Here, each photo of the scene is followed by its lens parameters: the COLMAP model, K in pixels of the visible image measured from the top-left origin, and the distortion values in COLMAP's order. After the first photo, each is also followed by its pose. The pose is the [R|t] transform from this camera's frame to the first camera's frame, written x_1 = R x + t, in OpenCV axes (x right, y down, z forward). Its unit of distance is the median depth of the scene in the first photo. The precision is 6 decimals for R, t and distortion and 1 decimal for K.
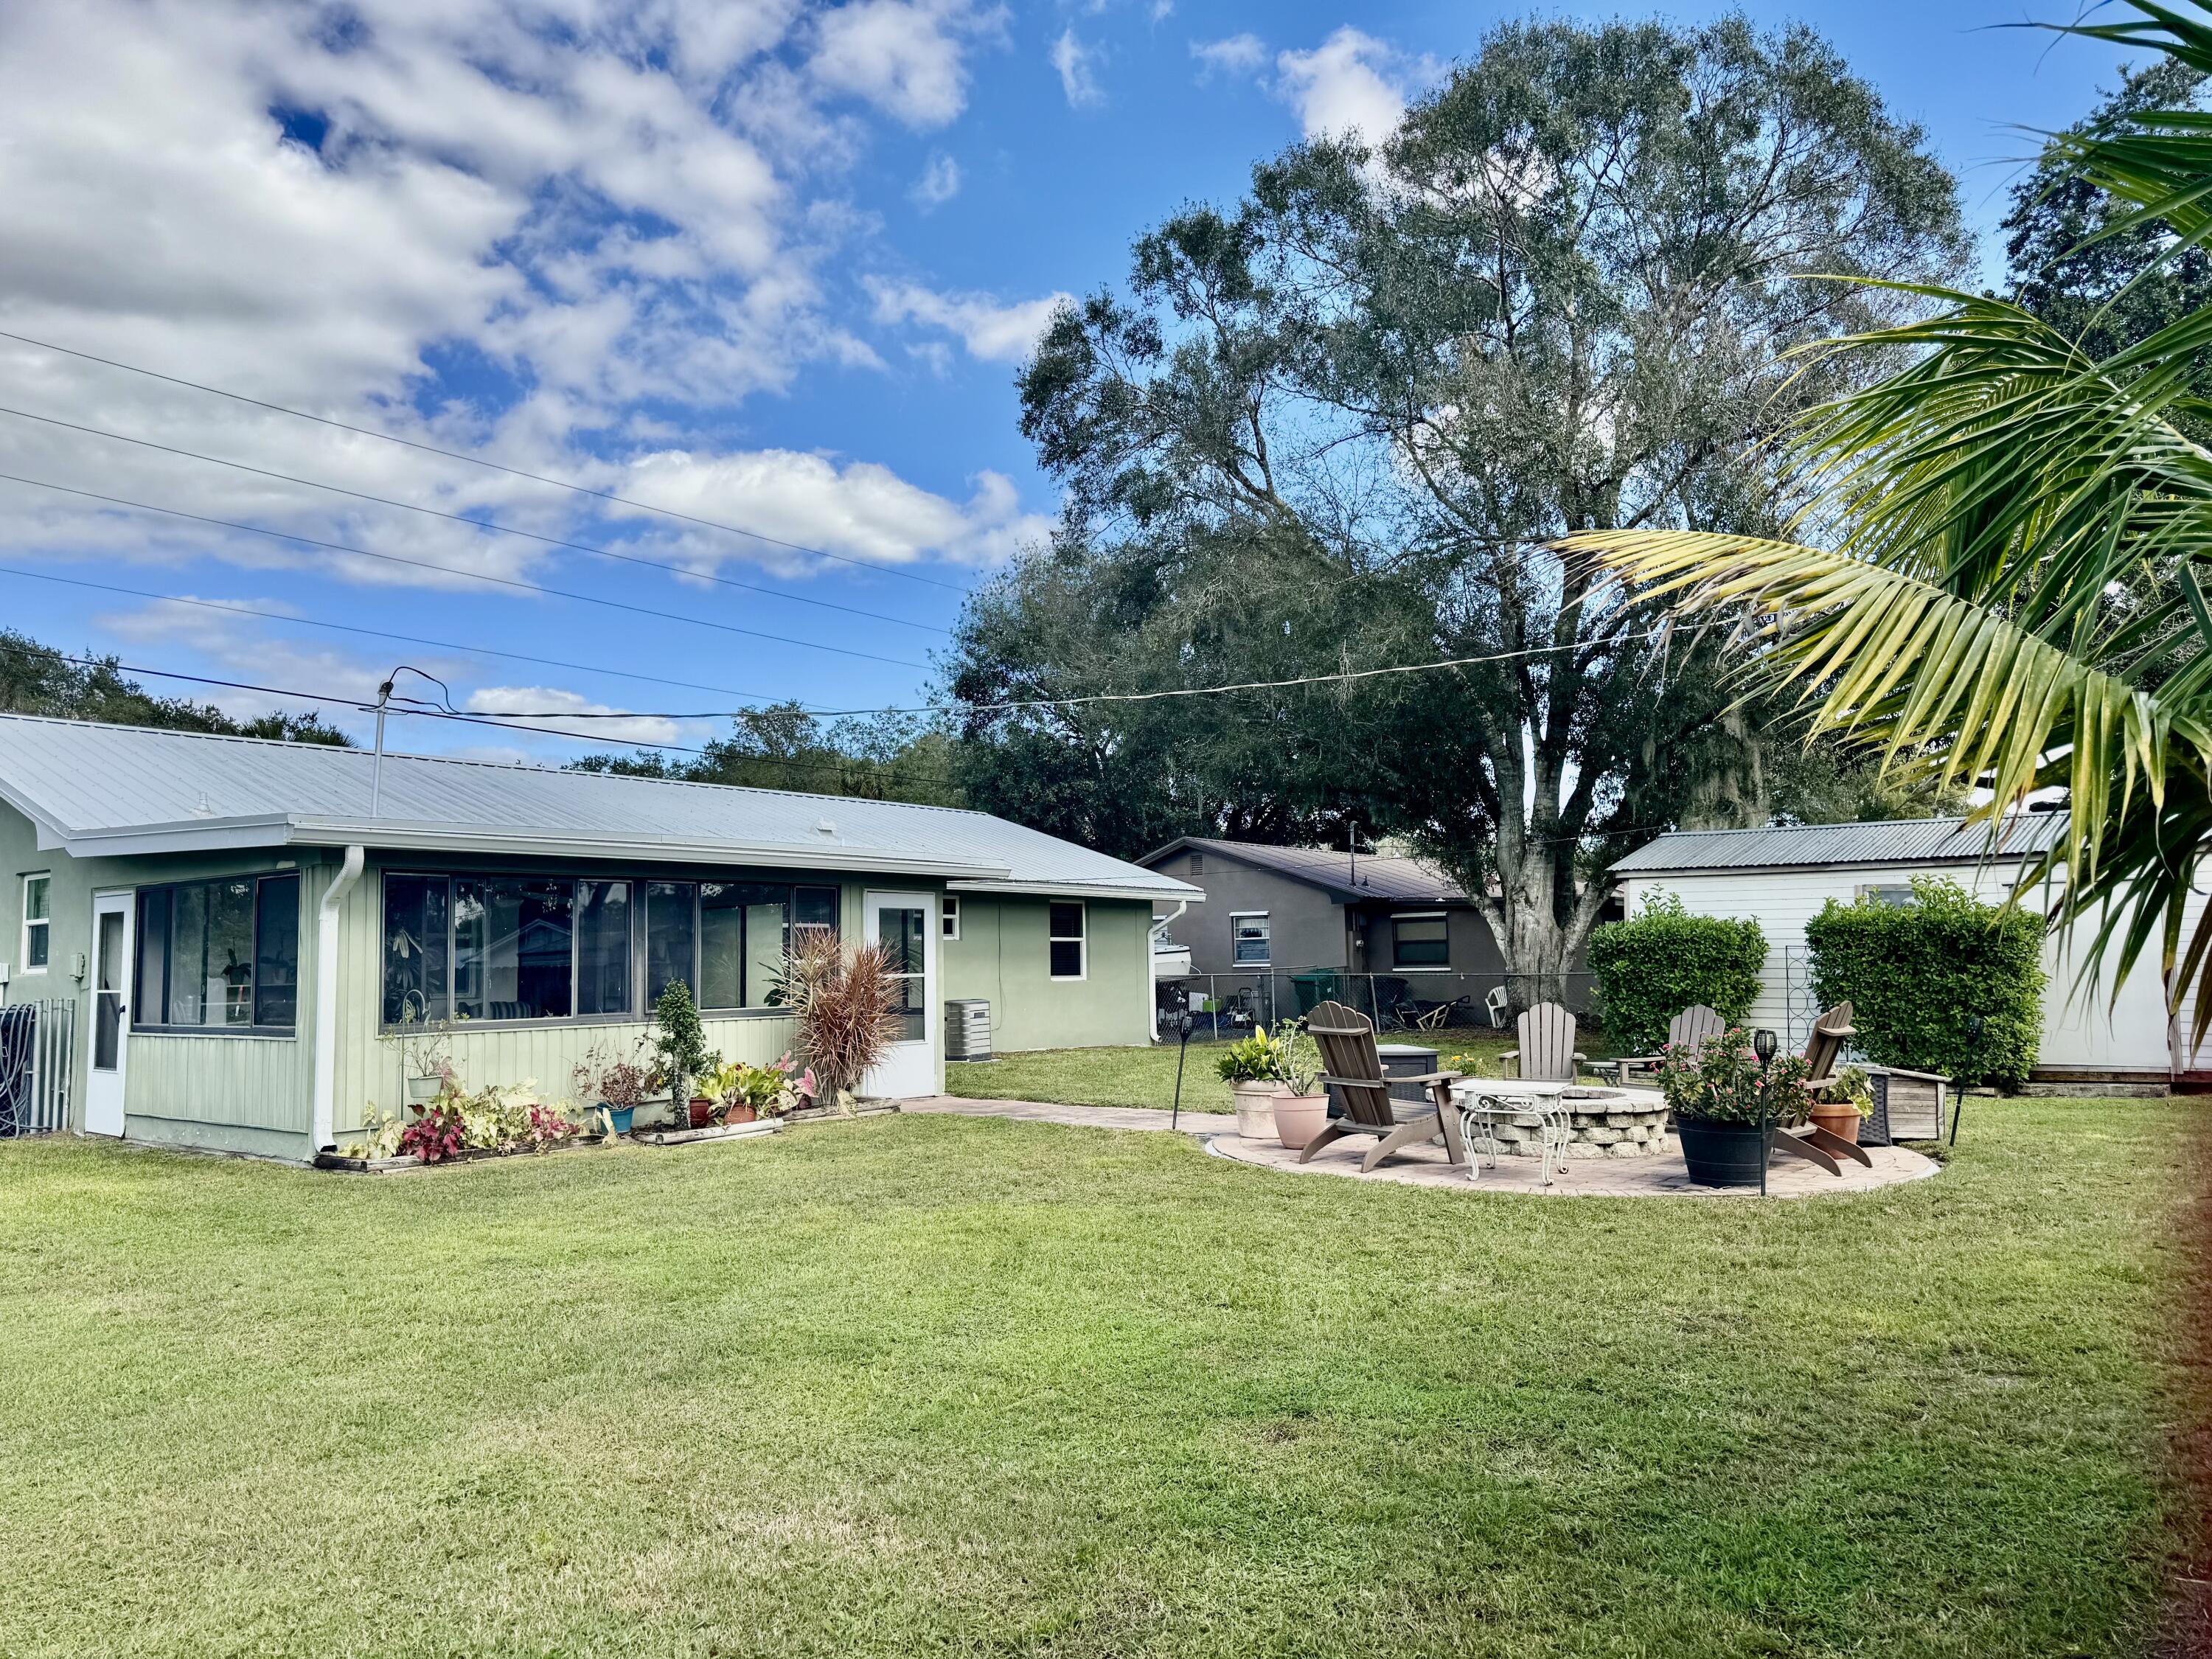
lens RADIAL K [[1561.2, 0, 1106.0], [0, 1561.2, 829.5], [0, 0, 1]] dist [0.087676, -0.088717]
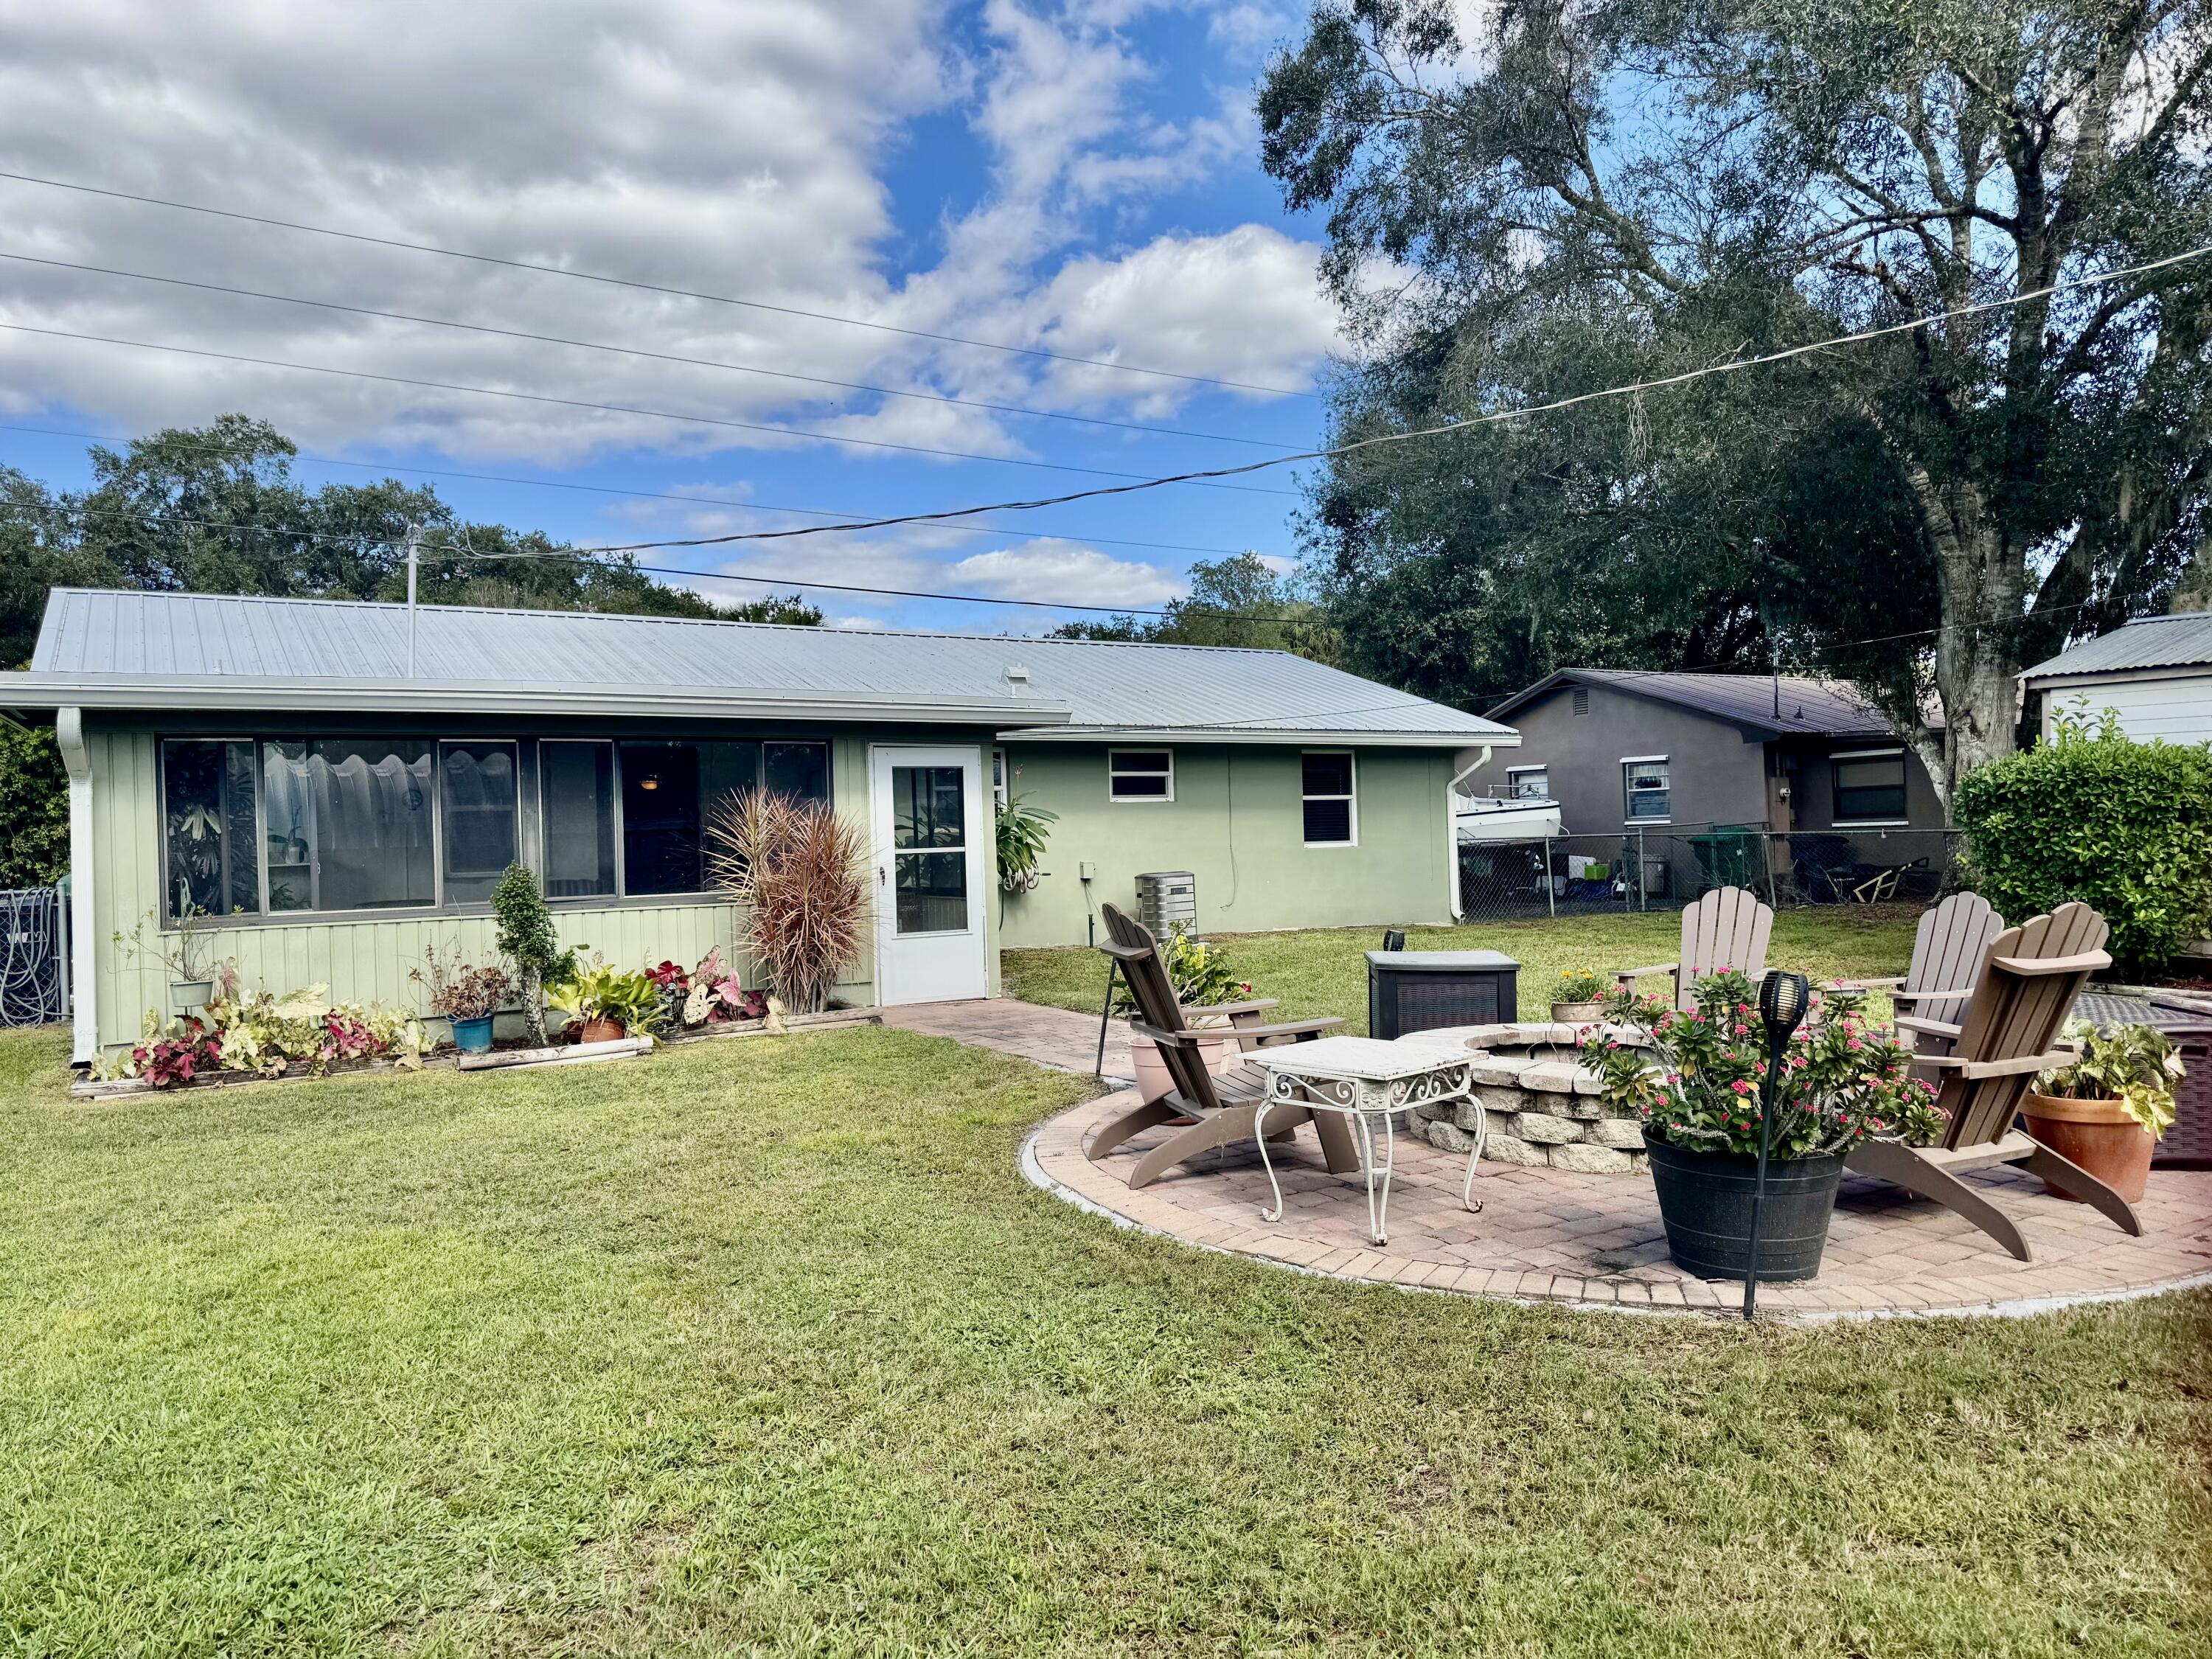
lens RADIAL K [[1558.5, 0, 1106.0], [0, 1558.5, 829.5], [0, 0, 1]] dist [0.101090, -0.166440]
pose [[0.939447, -0.014077, -0.342405, 0.141462], [0.045037, 0.995562, 0.082637, 0.013272], [0.339722, -0.093054, 0.935911, 0.178978]]
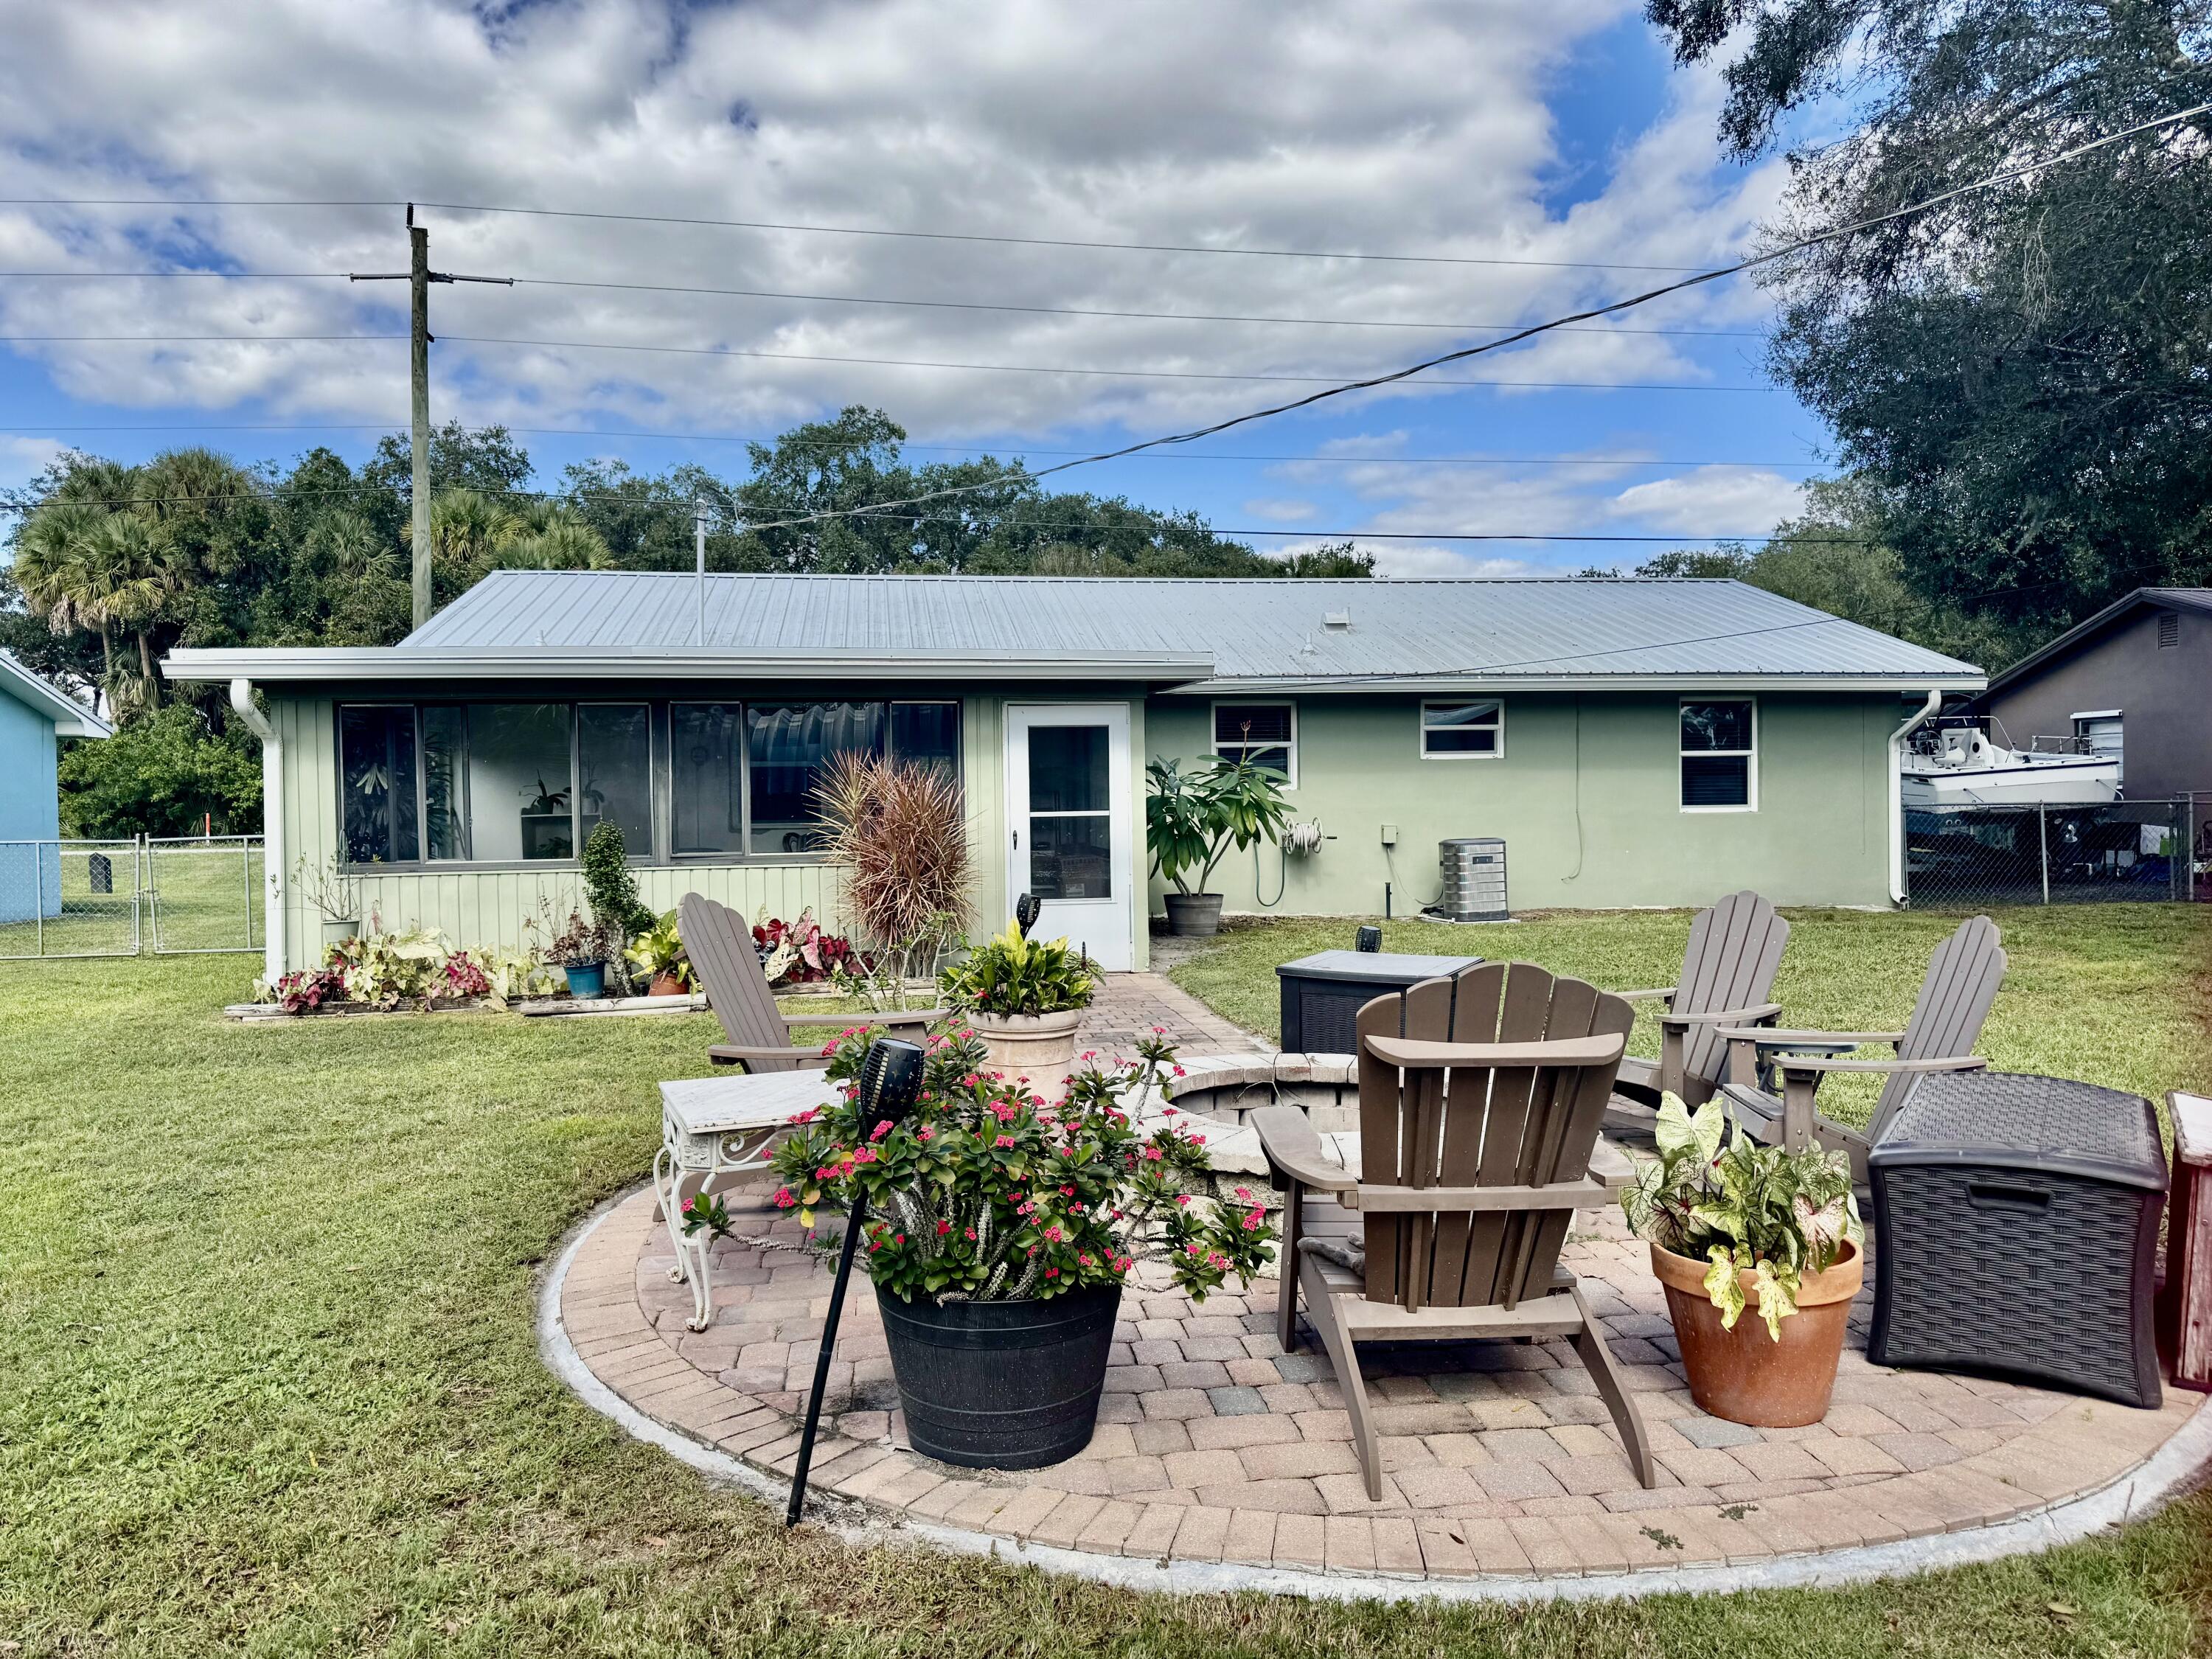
lens RADIAL K [[1537.6, 0, 1106.0], [0, 1537.6, 829.5], [0, 0, 1]] dist [0.061731, -0.082877]
pose [[0.727802, 0.020654, -0.685476, 0.244800], [0.063150, 0.993281, 0.096978, 0.018757], [0.682874, -0.113869, 0.721608, 0.297226]]
